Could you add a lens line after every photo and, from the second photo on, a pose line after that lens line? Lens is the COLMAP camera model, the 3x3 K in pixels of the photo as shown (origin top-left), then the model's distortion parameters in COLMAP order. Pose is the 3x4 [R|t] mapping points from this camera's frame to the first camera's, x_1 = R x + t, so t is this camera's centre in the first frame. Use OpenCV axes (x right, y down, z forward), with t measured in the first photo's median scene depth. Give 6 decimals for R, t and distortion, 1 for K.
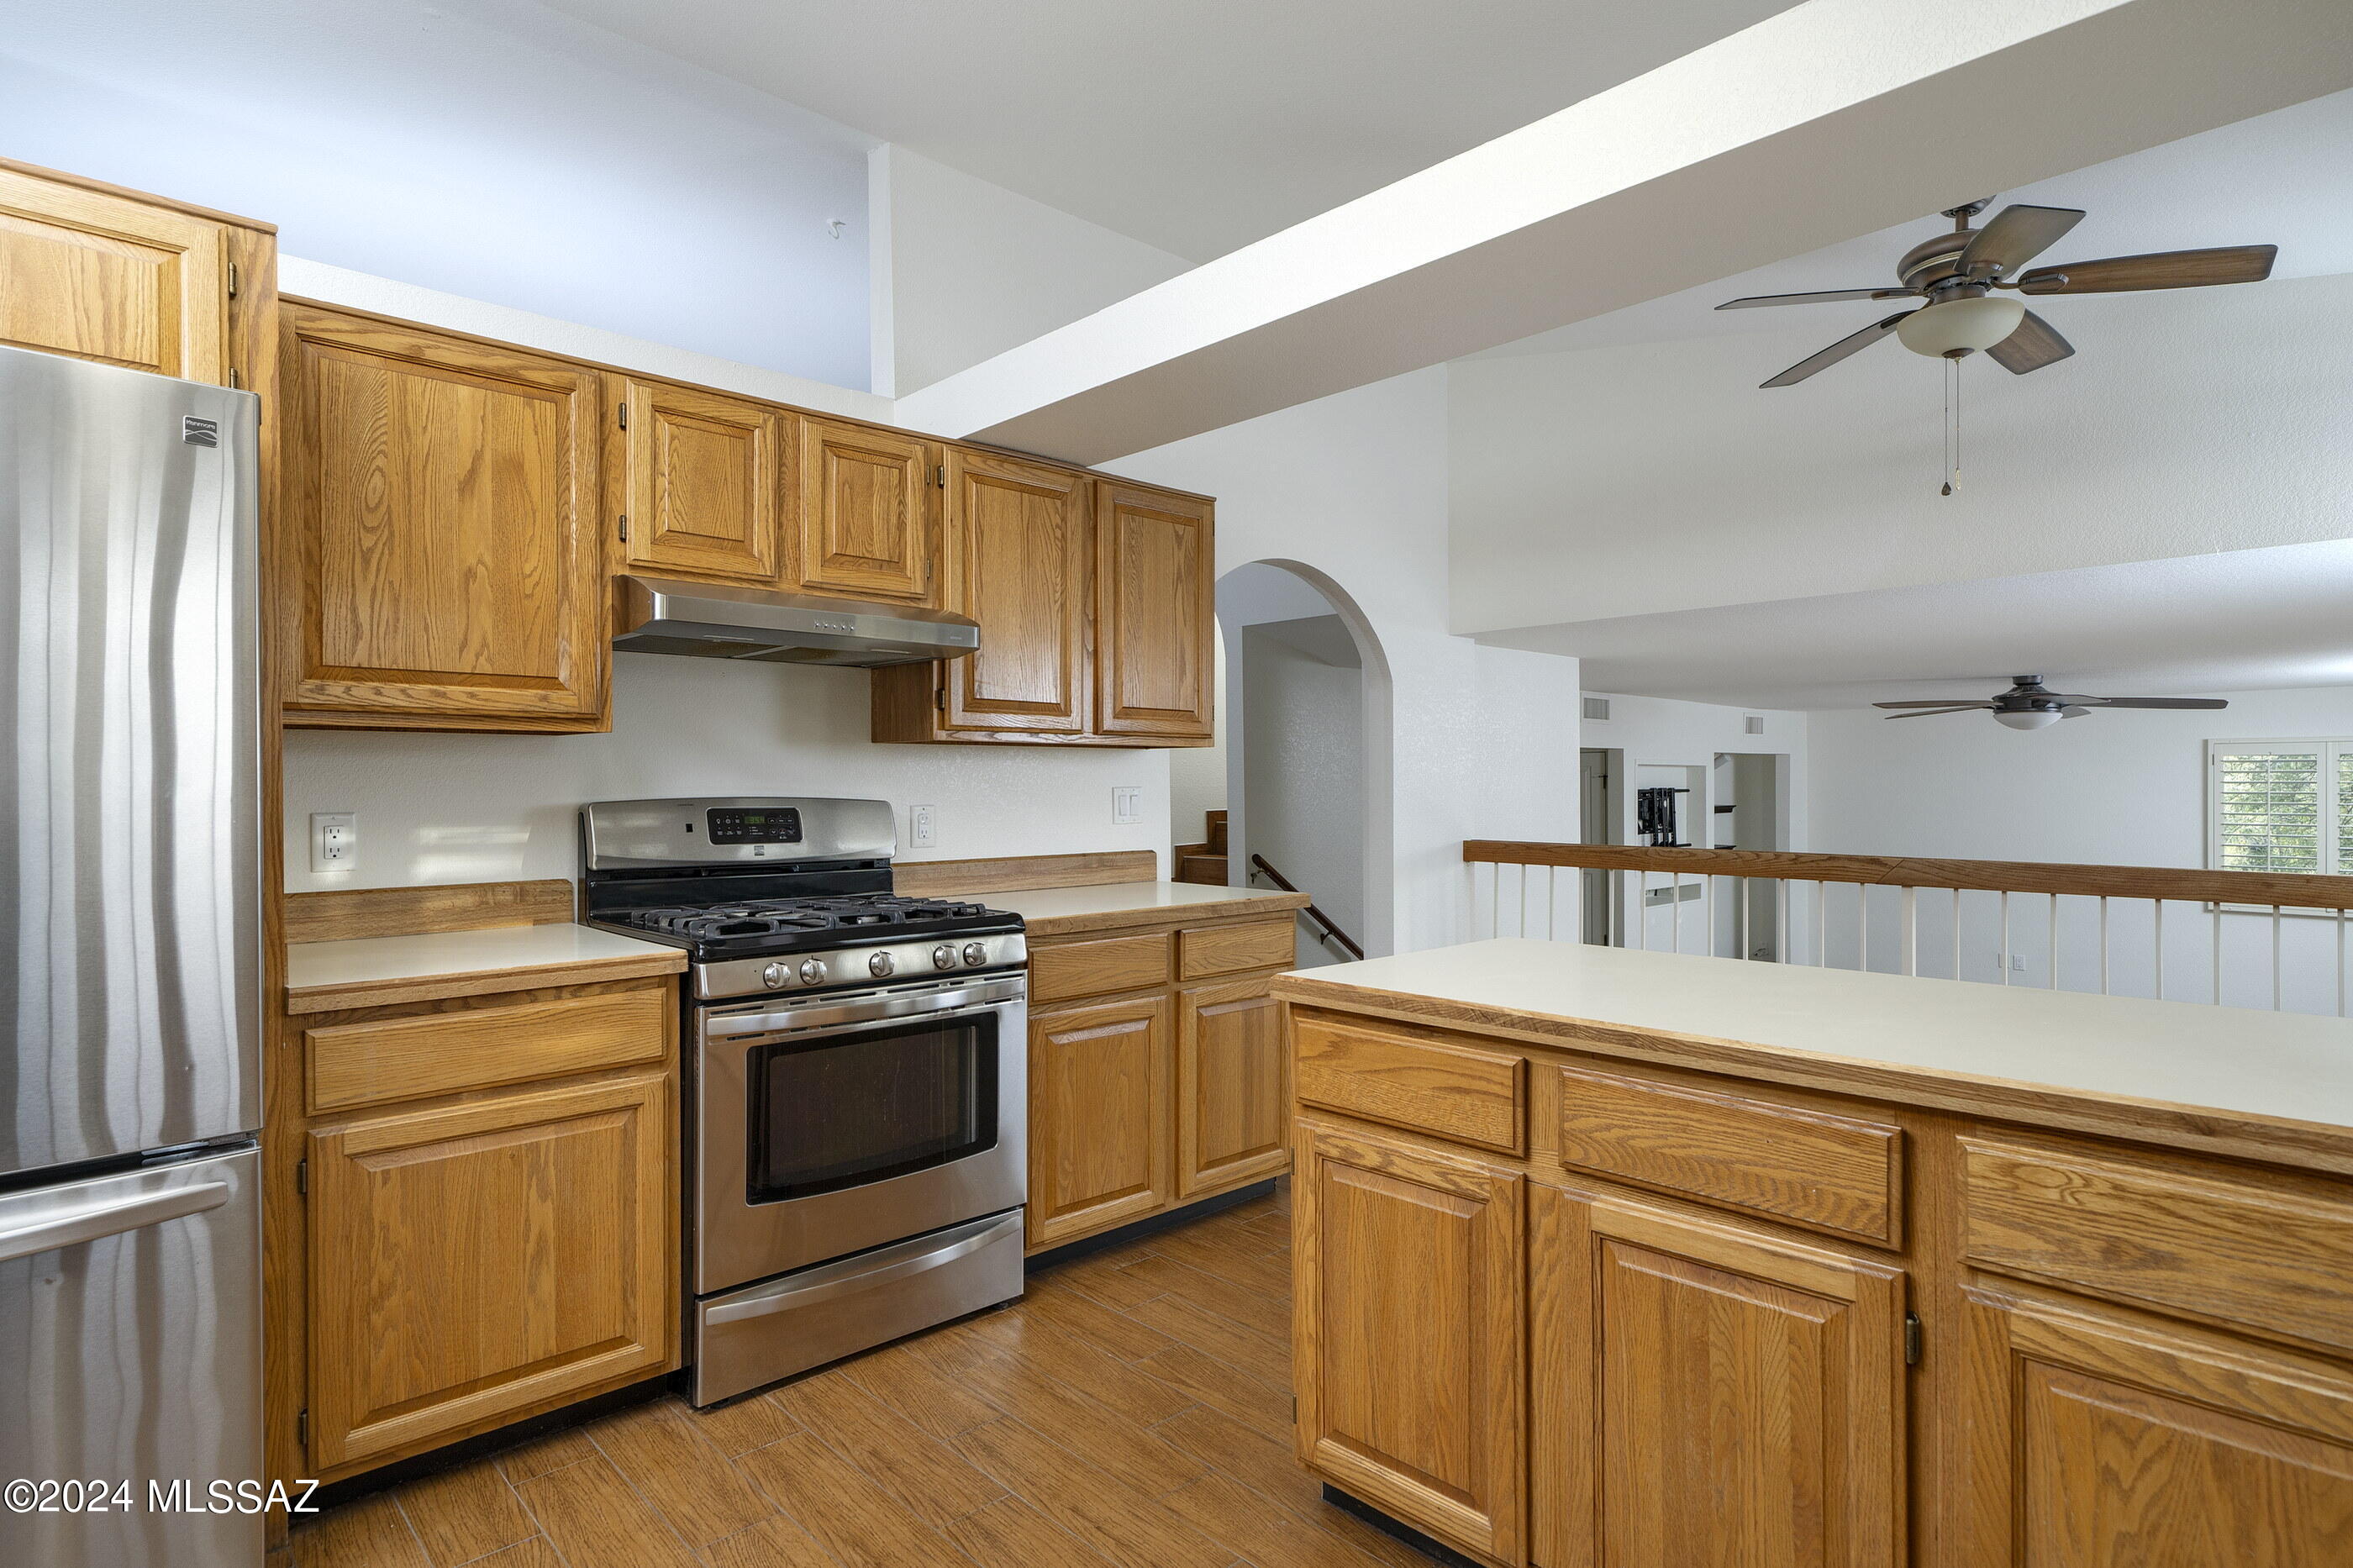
lens RADIAL K [[1236.2, 0, 1172.4], [0, 1236.2, 775.7], [0, 0, 1]] dist [-0.006932, 0.000618]
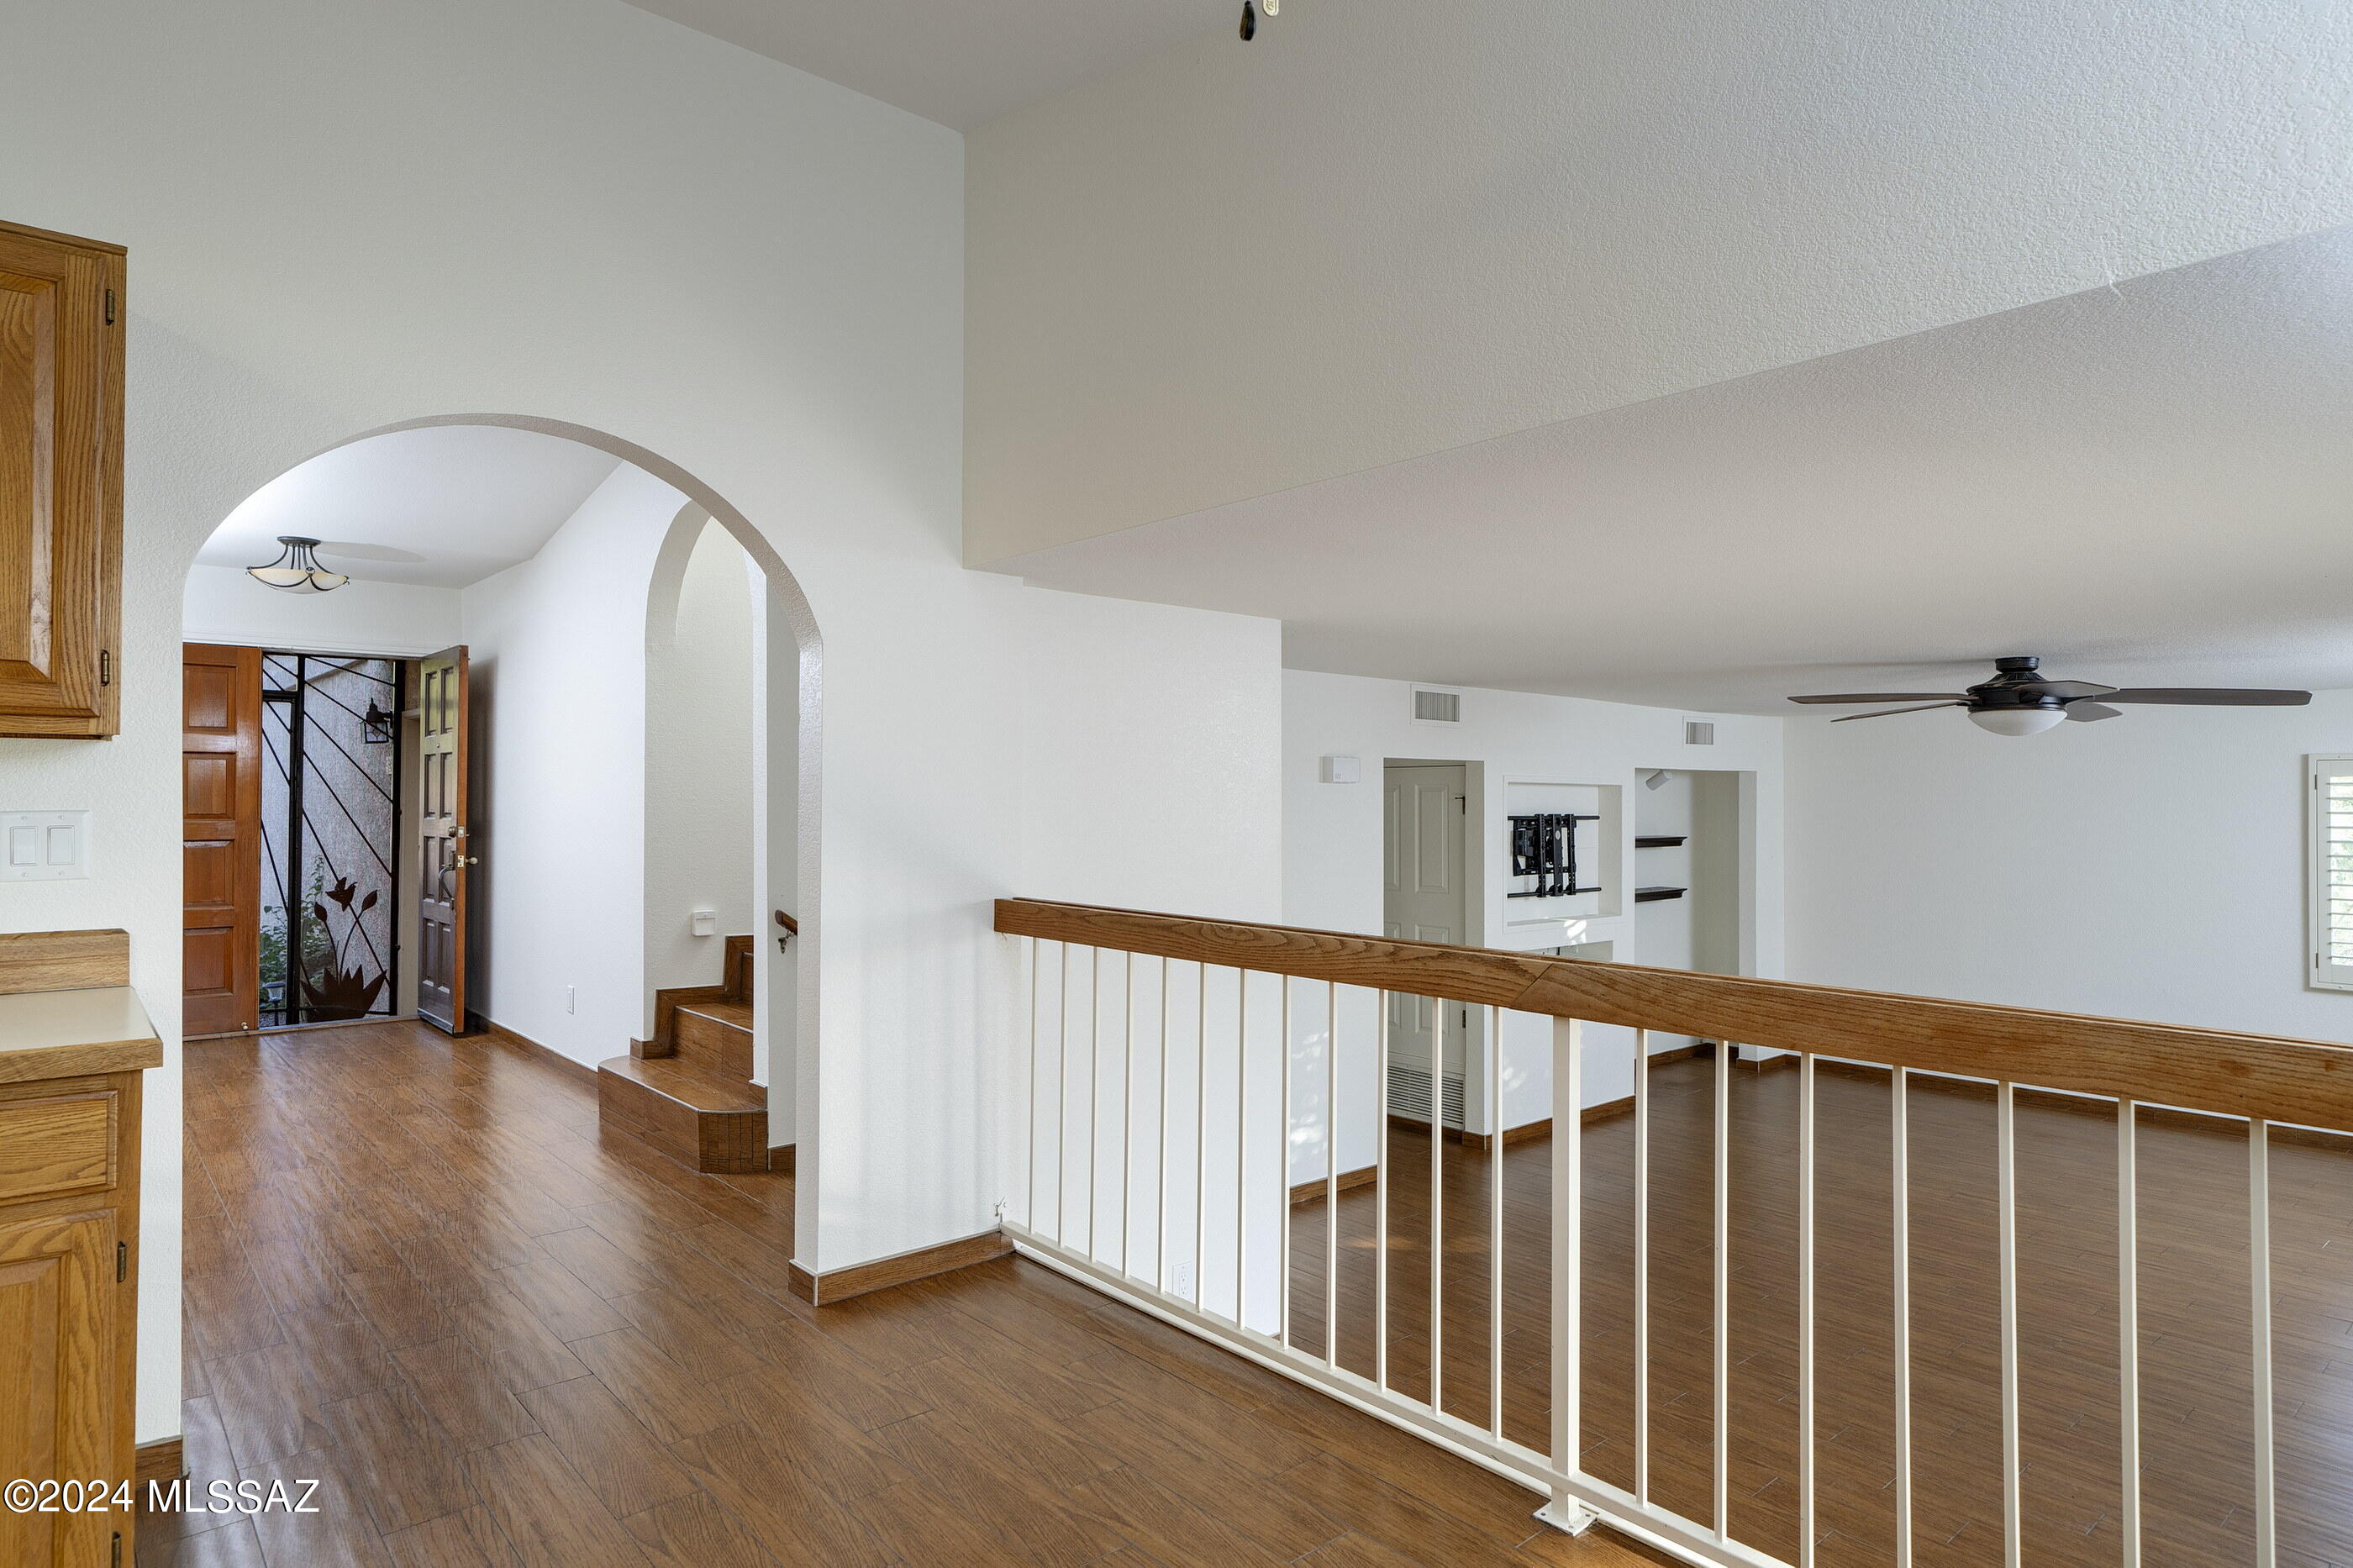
lens RADIAL K [[1236.2, 0, 1225.7], [0, 1236.2, 781.7], [0, 0, 1]] dist [-0.006932, 0.000618]
pose [[0.998505, 0.007222, -0.054179, 0.589843], [-0.007785, 0.999918, -0.010200, -0.001646], [0.054101, 0.010607, 0.998479, 0.582276]]
